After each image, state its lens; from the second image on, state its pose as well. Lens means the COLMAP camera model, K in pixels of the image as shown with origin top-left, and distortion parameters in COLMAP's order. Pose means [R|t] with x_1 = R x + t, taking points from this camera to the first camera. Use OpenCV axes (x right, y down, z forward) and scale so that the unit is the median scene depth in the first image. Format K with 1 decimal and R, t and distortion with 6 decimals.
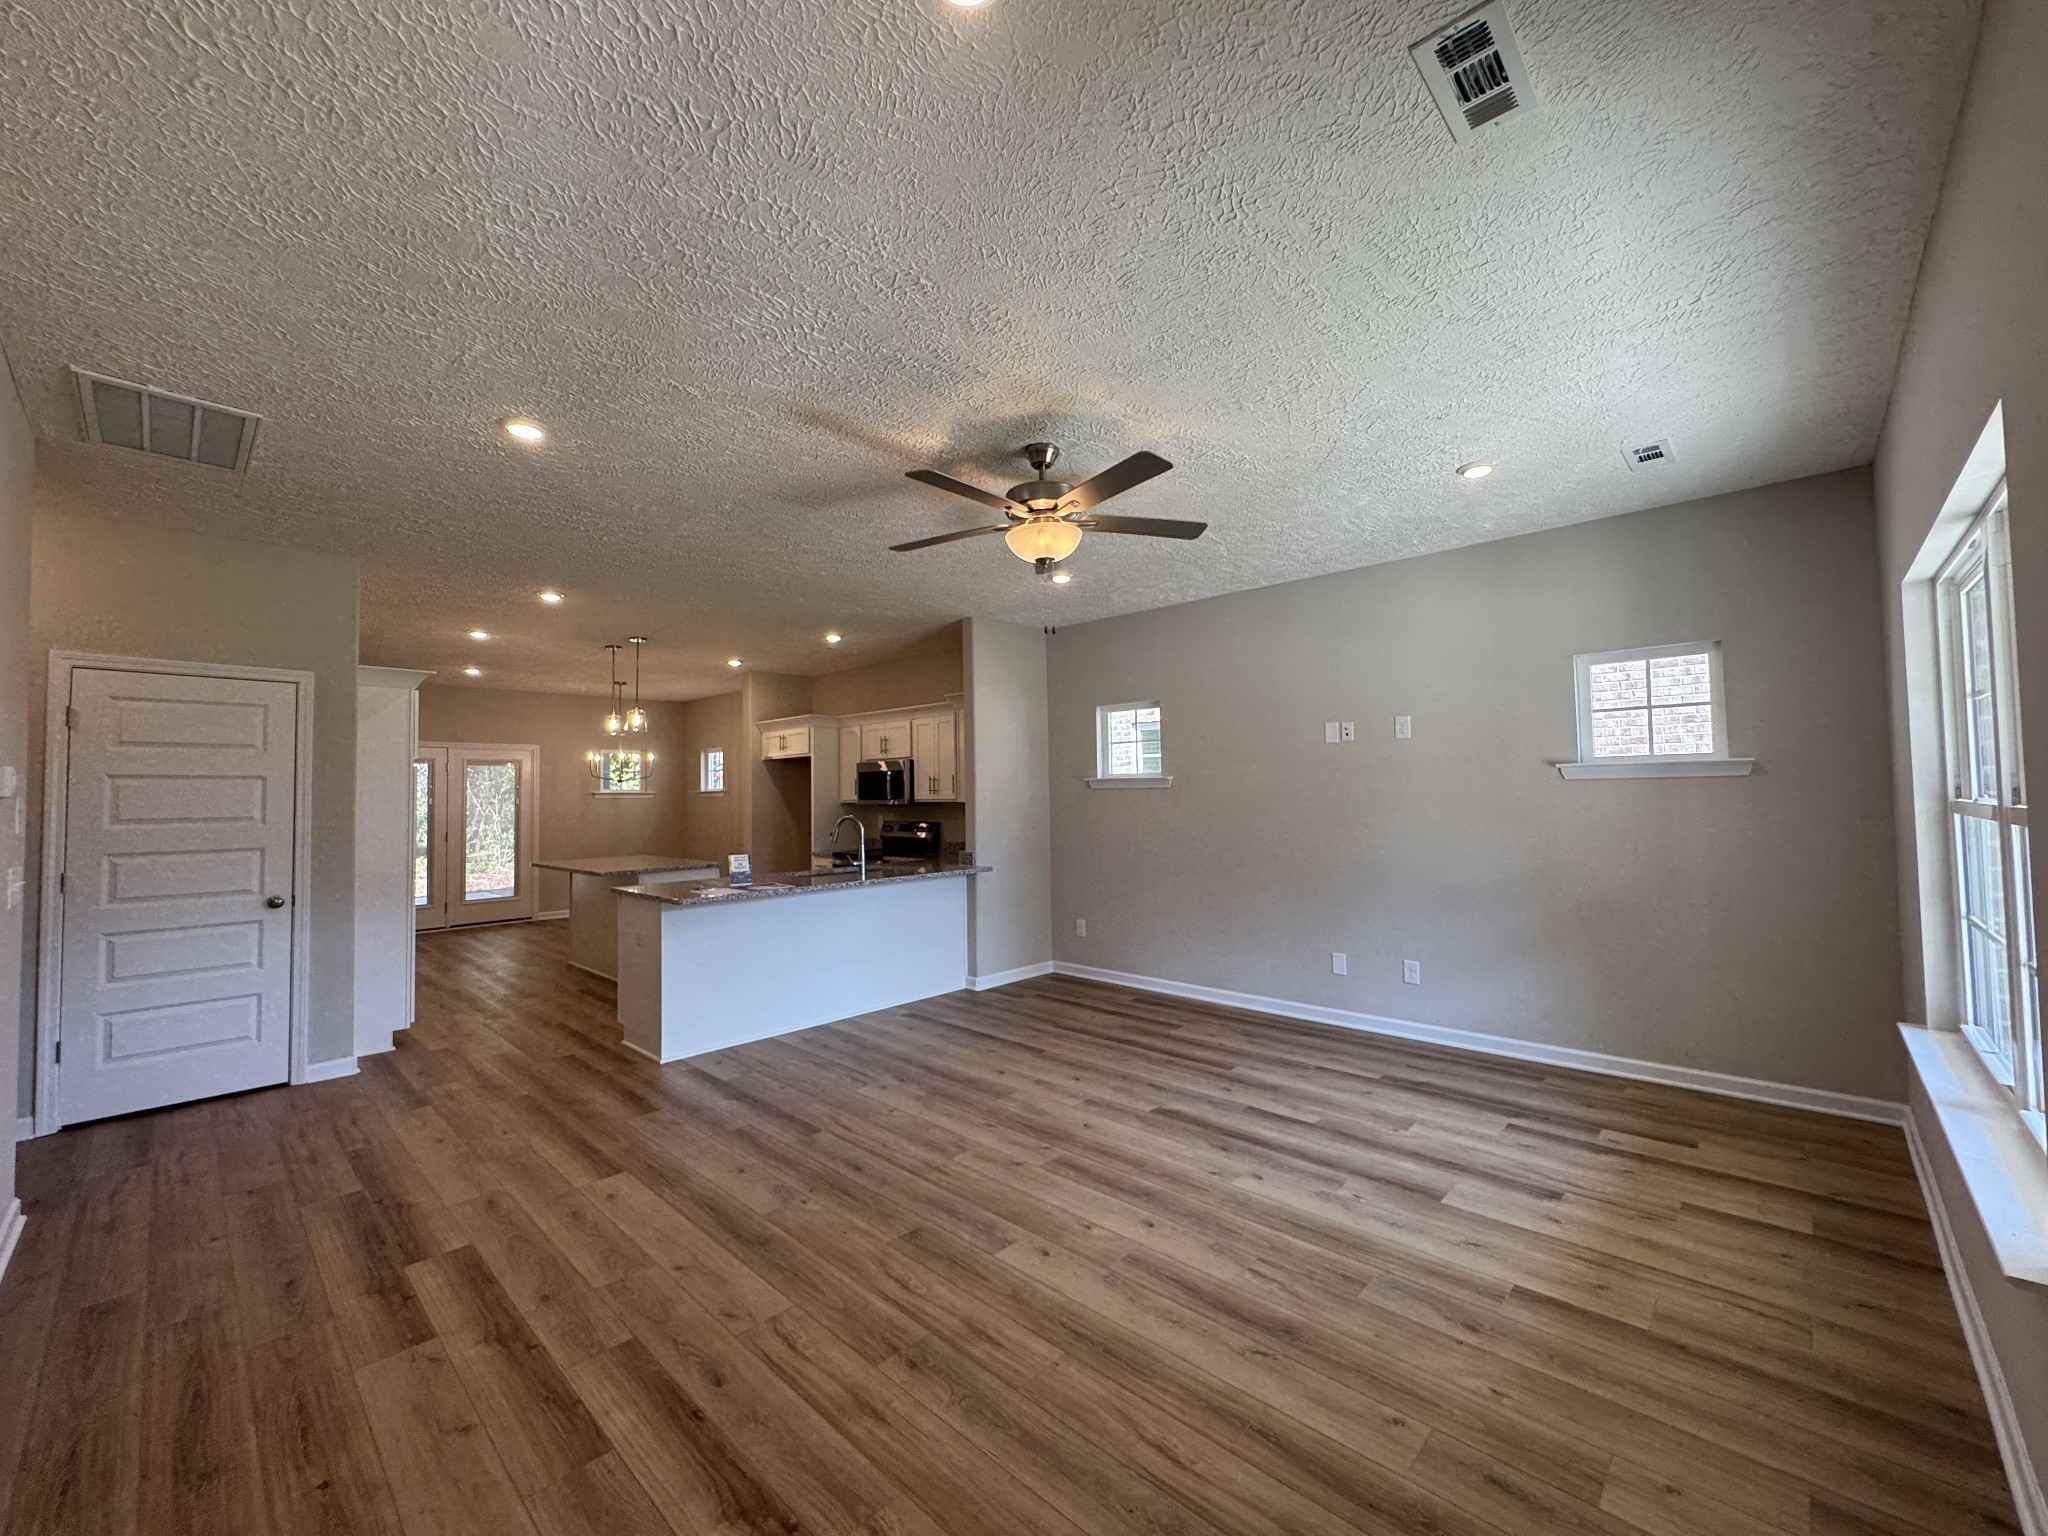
lens RADIAL K [[819.1, 0, 1028.0], [0, 819.1, 762.8], [0, 0, 1]] dist [-0.001598, 0.000278]
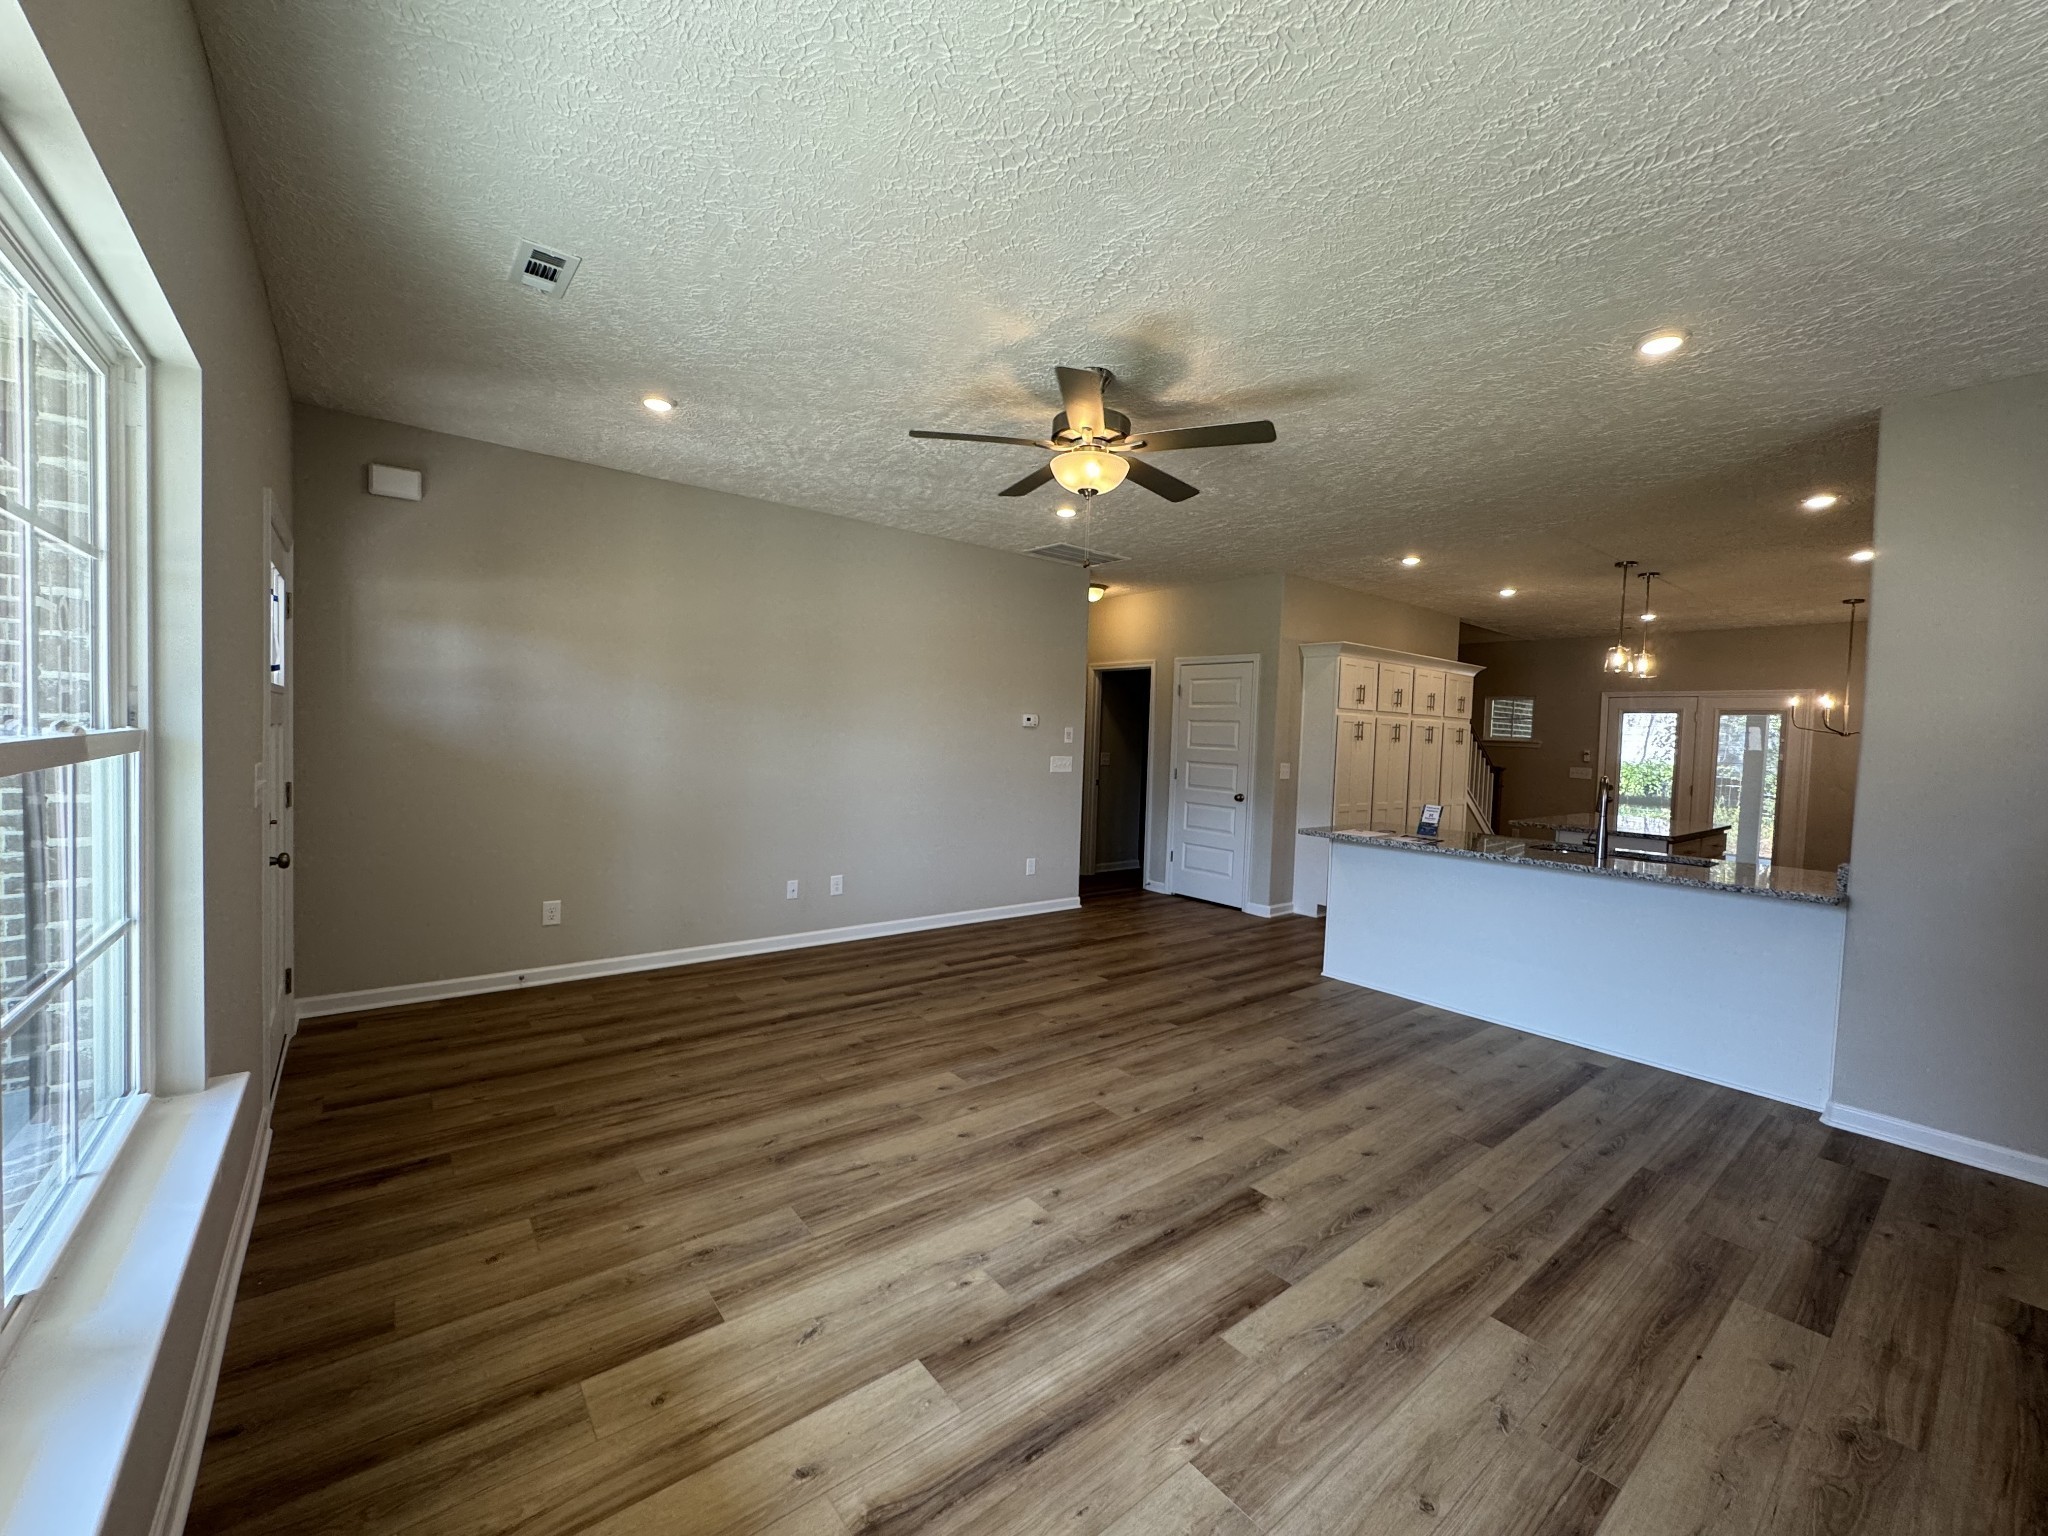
lens RADIAL K [[819.1, 0, 1028.0], [0, 819.1, 762.8], [0, 0, 1]] dist [-0.001598, 0.000278]
pose [[-0.137871, 0.046522, -0.989357, 0.803765], [0.005617, 0.998917, 0.046189, 0.022845], [0.990434, 0.000811, -0.137983, 0.847691]]
